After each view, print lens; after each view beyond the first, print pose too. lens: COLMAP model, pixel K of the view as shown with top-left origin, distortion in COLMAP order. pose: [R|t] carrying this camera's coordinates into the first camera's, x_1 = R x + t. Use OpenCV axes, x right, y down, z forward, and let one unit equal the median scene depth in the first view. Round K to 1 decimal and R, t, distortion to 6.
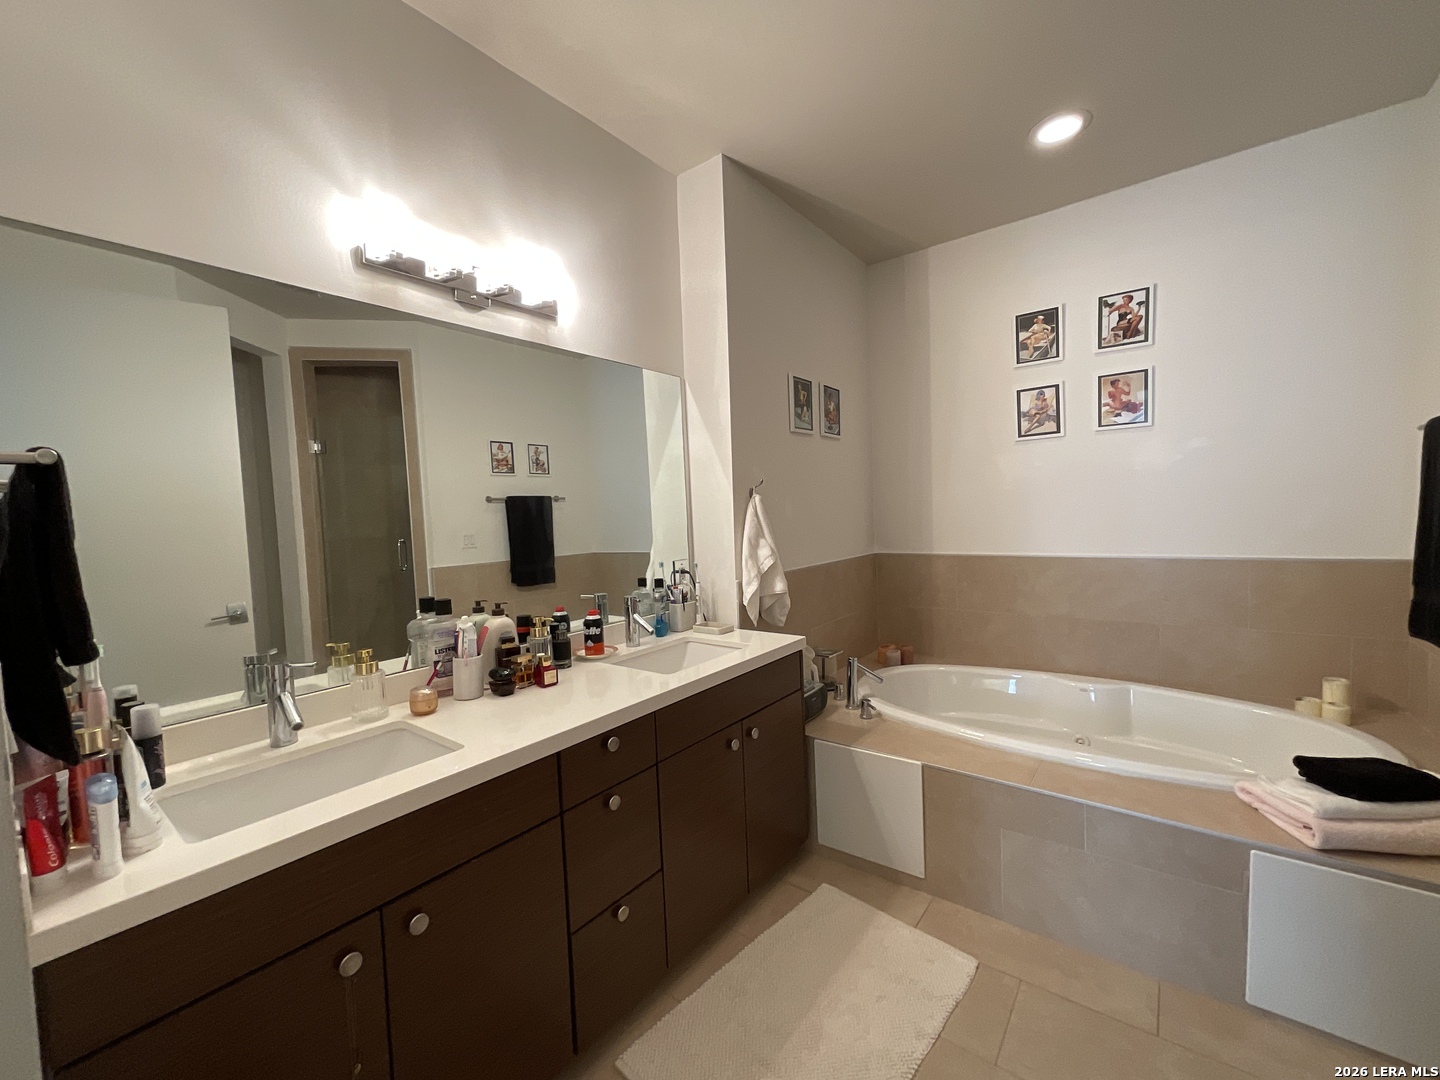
lens RADIAL K [[579.0, 0, 720.0], [0, 579.0, 540.0], [0, 0, 1]] dist [0.000672, -0.003512]
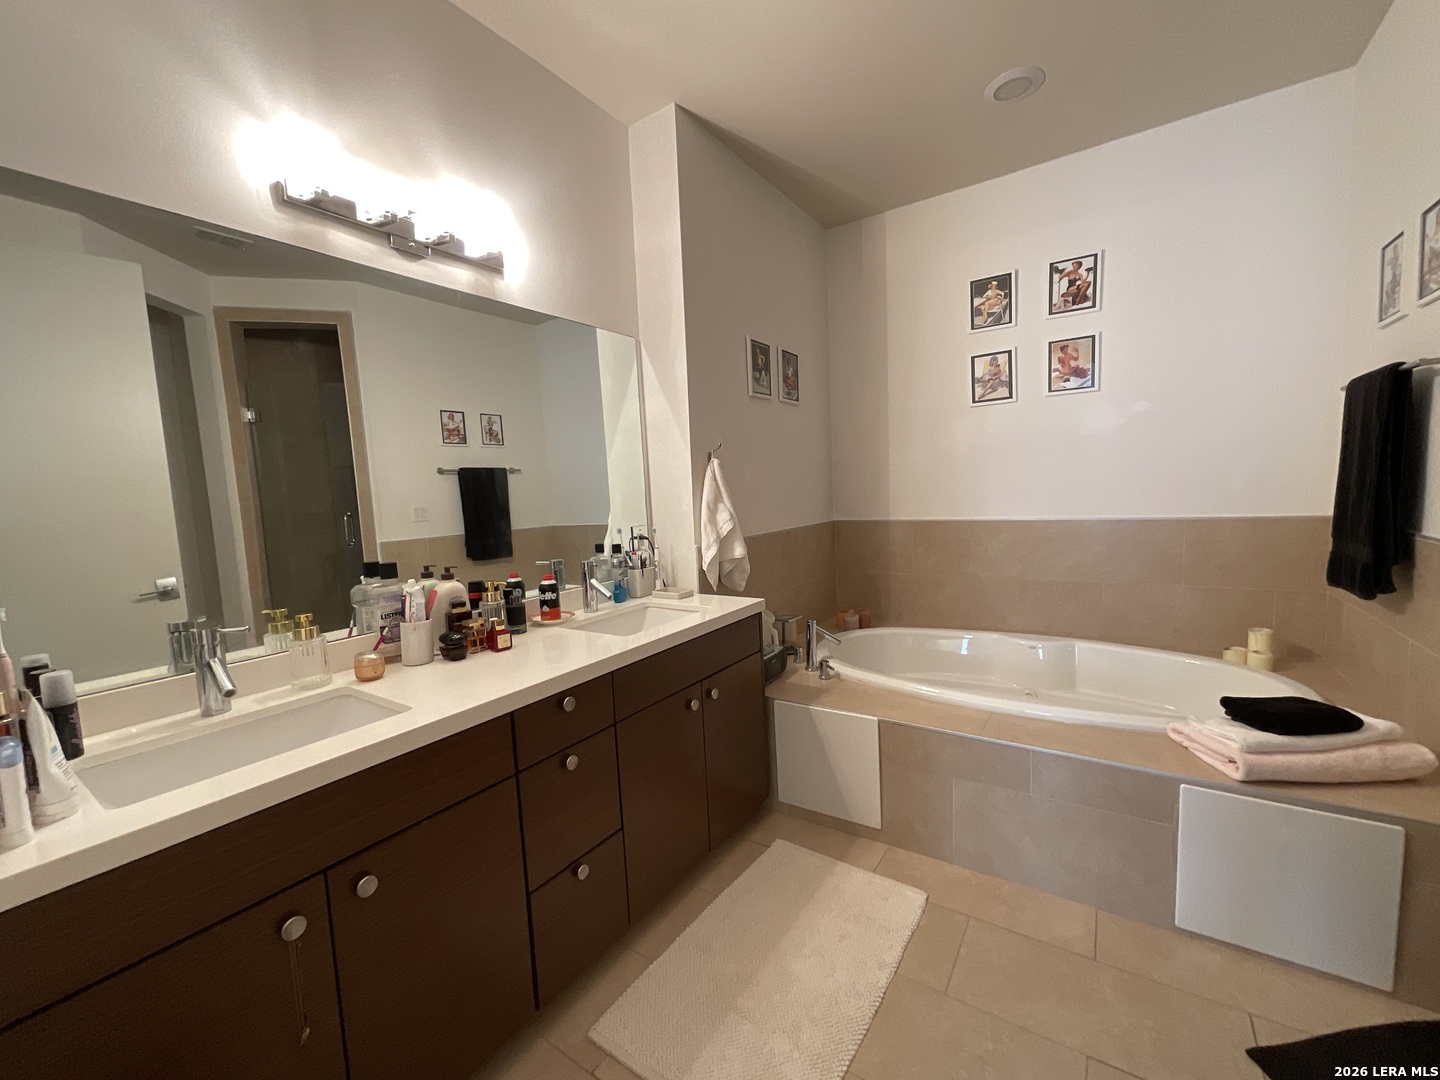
lens RADIAL K [[579.0, 0, 720.0], [0, 579.0, 540.0], [0, 0, 1]] dist [0.000672, -0.003512]
pose [[0.997972, -0.013253, 0.062266, 0.009385], [0.010850, 0.999189, 0.038781, 0.024869], [-0.062729, -0.038026, 0.997306, 0.006981]]
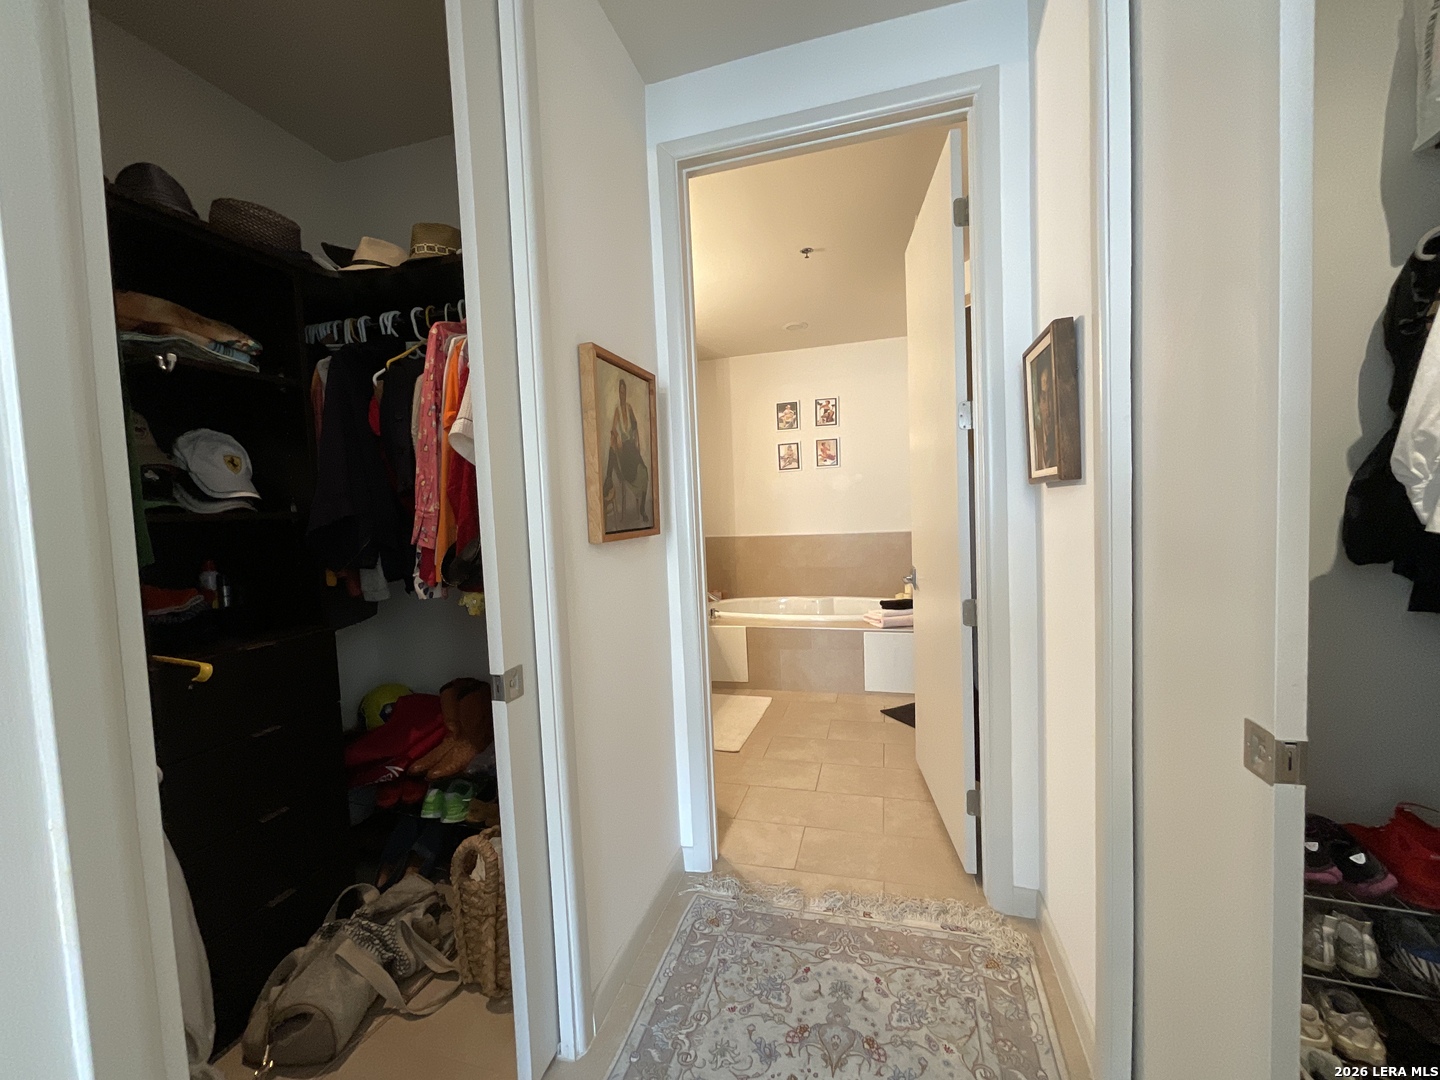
lens RADIAL K [[579.0, 0, 720.0], [0, 579.0, 540.0], [0, 0, 1]] dist [0.000672, -0.003512]
pose [[0.925156, -0.020181, 0.379050, -0.470508], [0.023843, 0.999703, -0.004969, 0.062506], [-0.378837, 0.013635, 0.925363, -0.816624]]
